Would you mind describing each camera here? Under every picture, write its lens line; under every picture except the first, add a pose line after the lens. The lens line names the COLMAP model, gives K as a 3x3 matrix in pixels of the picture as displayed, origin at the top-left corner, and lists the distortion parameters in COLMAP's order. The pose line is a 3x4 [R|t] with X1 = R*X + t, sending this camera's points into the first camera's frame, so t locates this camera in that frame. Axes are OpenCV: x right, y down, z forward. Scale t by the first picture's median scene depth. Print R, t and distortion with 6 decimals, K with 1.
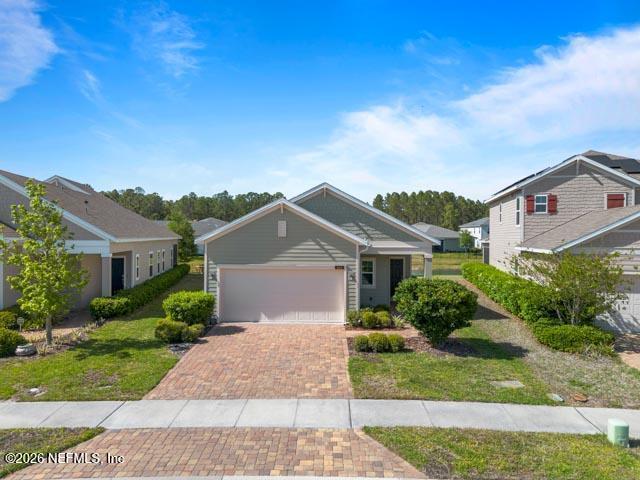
lens RADIAL K [[473.3, 0, 315.8], [0, 473.3, 234.6], [0, 0, 1]] dist [0.014297, -0.023629]
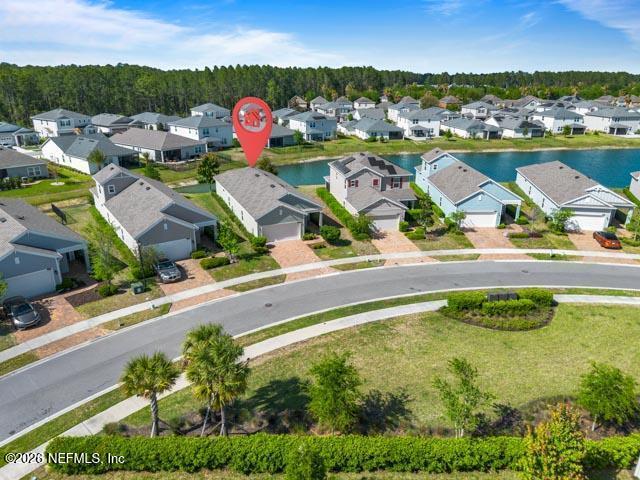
lens RADIAL K [[473.3, 0, 319.8], [0, 473.3, 239.6], [0, 0, 1]] dist [0.014297, -0.023629]
pose [[0.918055, -0.139730, 0.371014, -1.040749], [0.007519, 0.941799, 0.336093, -0.910235], [-0.396383, -0.305762, 0.865673, -1.906142]]
